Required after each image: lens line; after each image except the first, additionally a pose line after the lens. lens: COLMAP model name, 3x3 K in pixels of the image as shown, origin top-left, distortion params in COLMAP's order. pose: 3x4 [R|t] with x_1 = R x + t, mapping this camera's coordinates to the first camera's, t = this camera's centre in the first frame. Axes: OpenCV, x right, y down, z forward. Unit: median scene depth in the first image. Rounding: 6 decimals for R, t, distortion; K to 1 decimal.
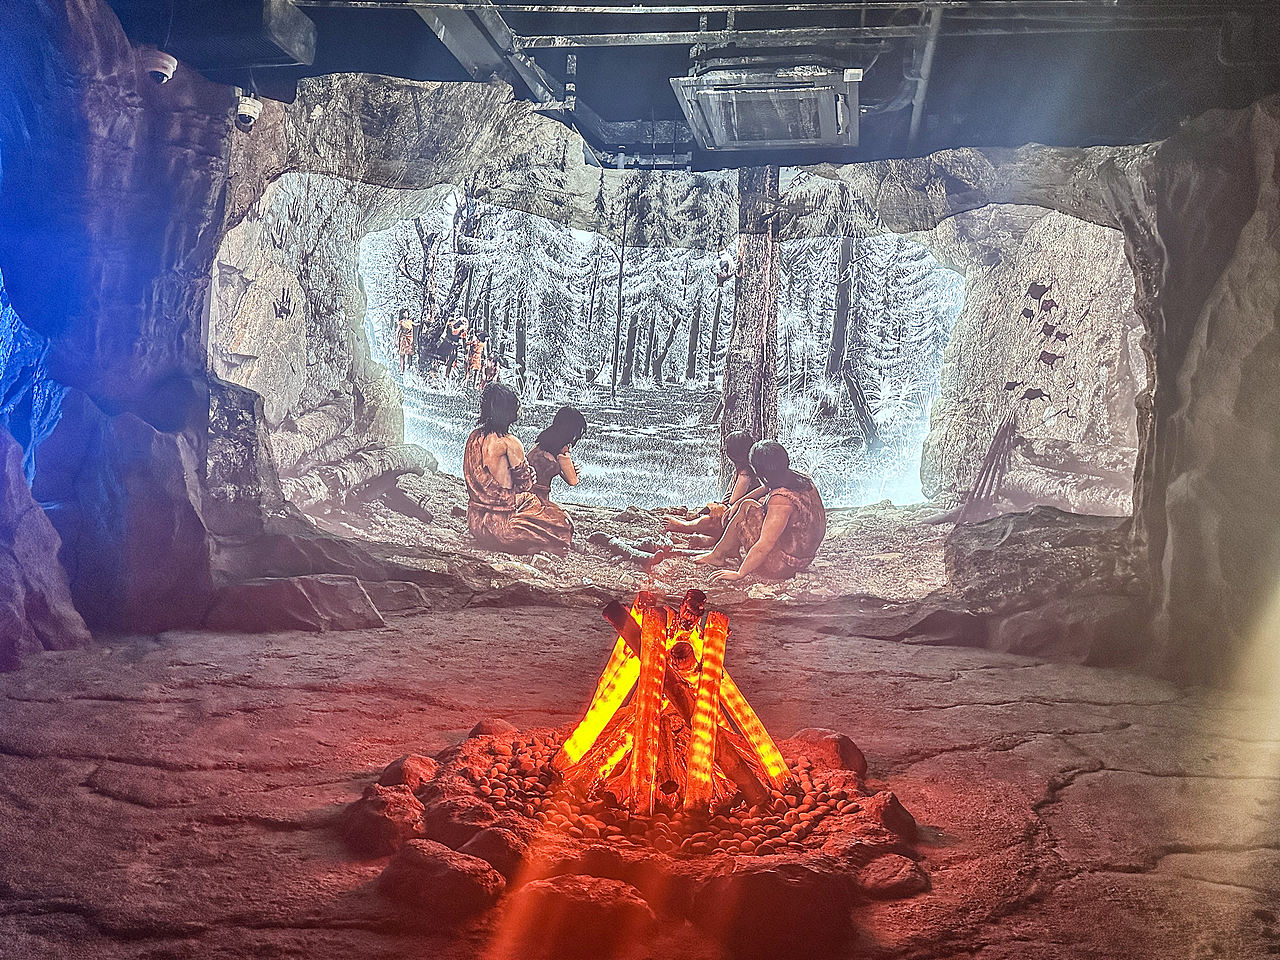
lens RADIAL K [[892.7, 0, 638.0], [0, 892.7, 474.4], [0, 0, 1]] dist [0.002678, -0.002450]
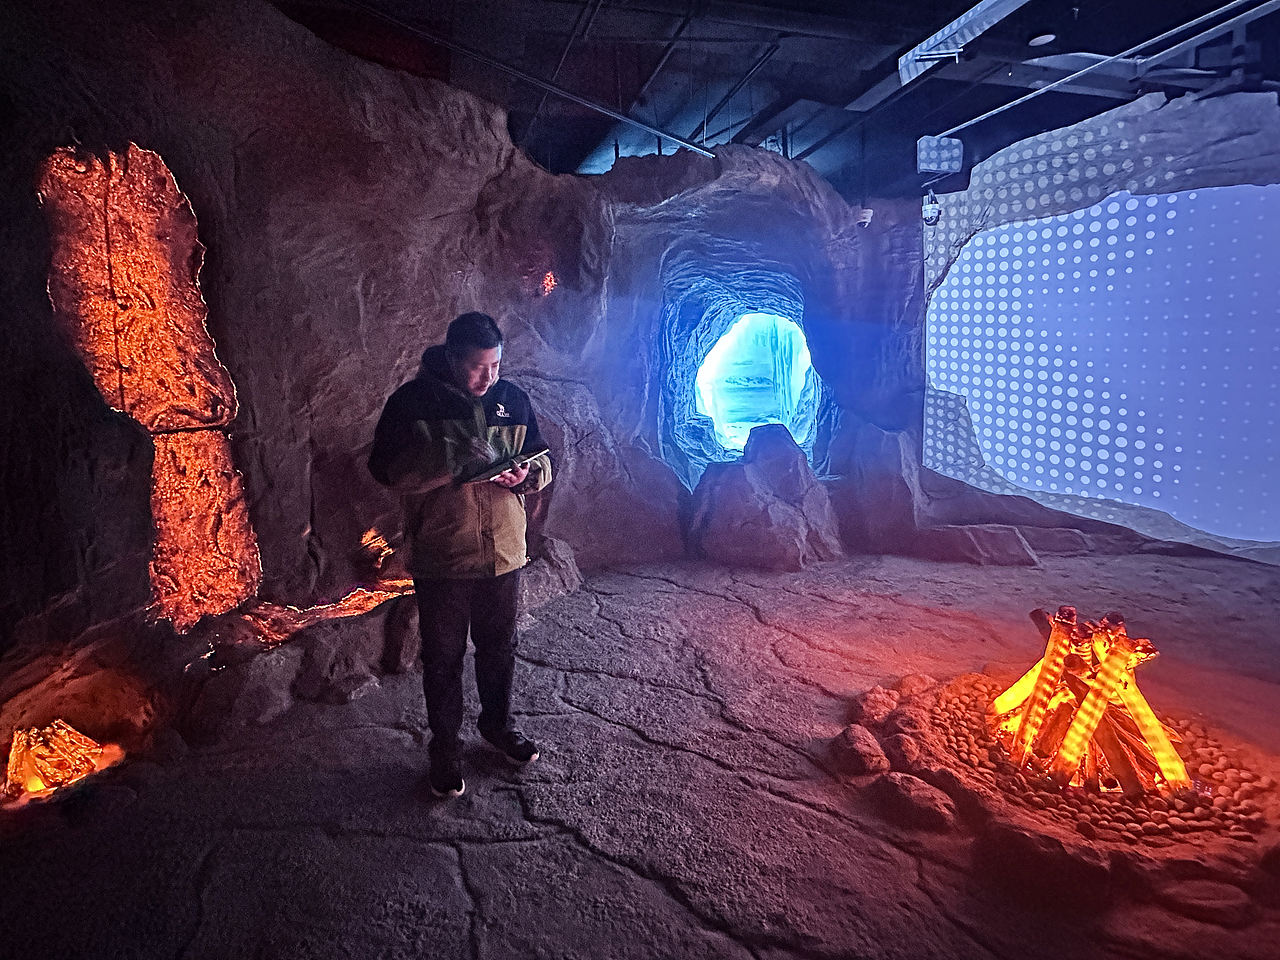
lens RADIAL K [[638.5, 0, 639.3], [0, 638.5, 481.8], [0, 0, 1]] dist [-0.021538, -0.001316]
pose [[0.481984, 0.030879, -0.875636, 0.519363], [0.095751, 0.991537, 0.087671, -0.193815], [0.870932, -0.126099, 0.474948, 0.036778]]
